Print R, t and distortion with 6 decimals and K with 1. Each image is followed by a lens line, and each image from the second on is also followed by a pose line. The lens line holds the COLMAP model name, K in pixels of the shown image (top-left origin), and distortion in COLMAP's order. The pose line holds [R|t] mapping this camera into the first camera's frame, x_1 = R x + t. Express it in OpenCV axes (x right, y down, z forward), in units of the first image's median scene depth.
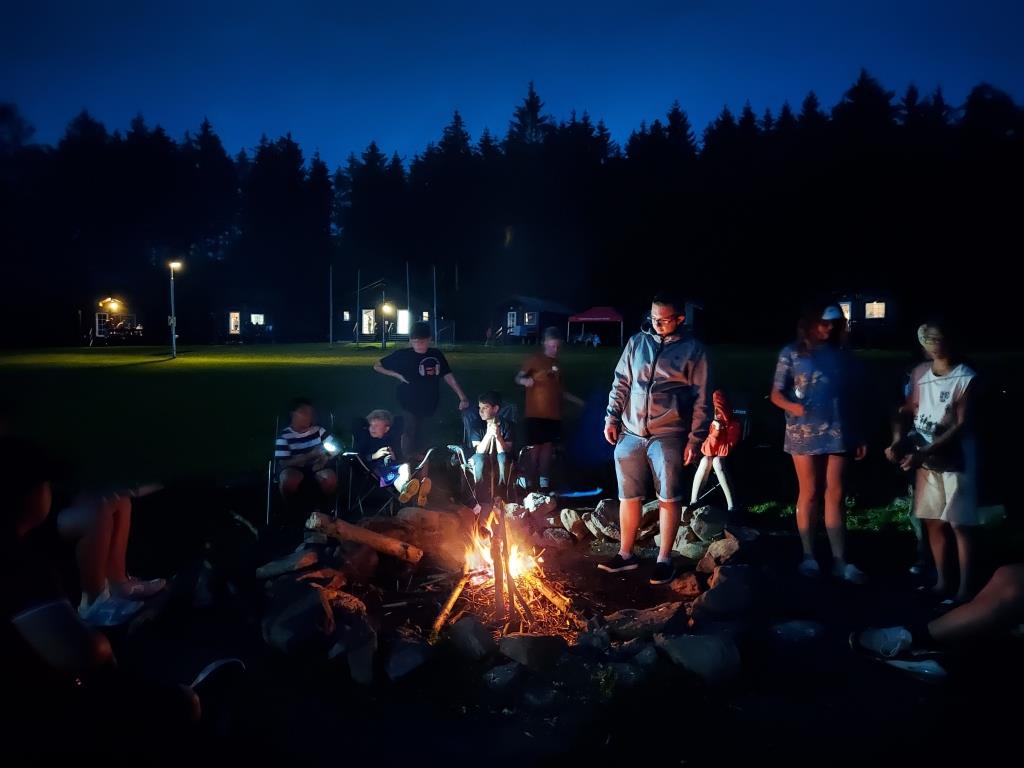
lens RADIAL K [[741.6, 0, 507.8], [0, 741.6, 387.9], [0, 0, 1]] dist [0.071875, -0.066773]
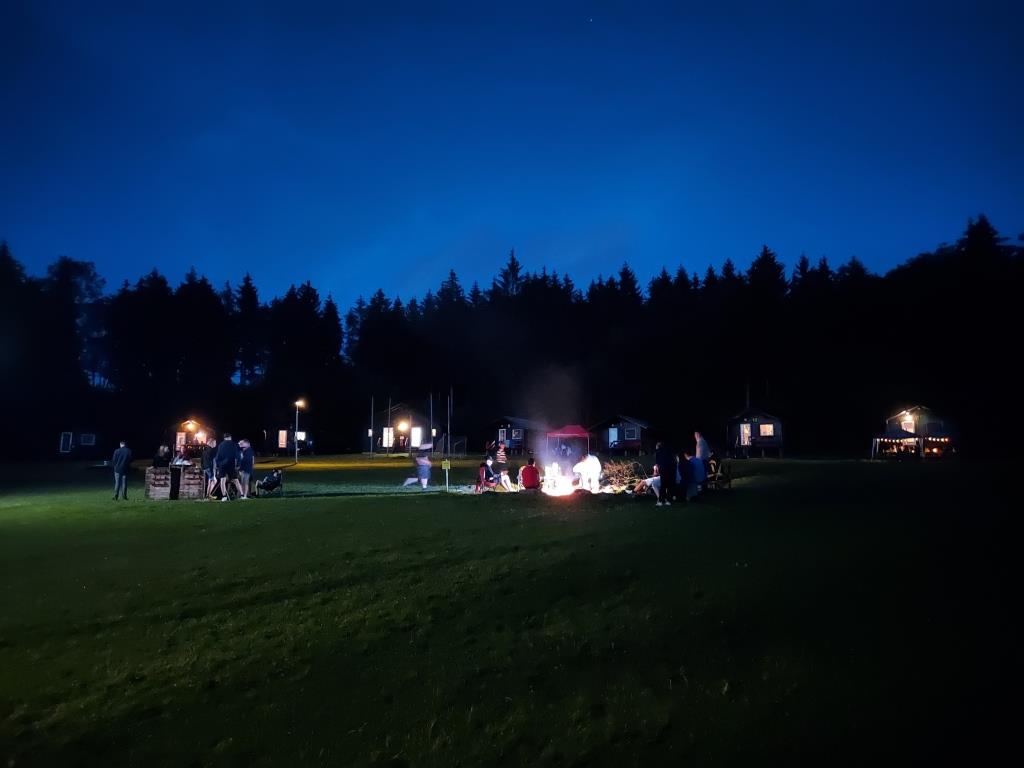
lens RADIAL K [[741.6, 0, 507.8], [0, 741.6, 387.9], [0, 0, 1]] dist [0.071875, -0.066773]
pose [[0.998950, 0.001624, 0.045787, -0.032829], [0.005294, 0.988586, -0.150564, 0.015203], [-0.045509, 0.150648, 0.987539, -0.210928]]
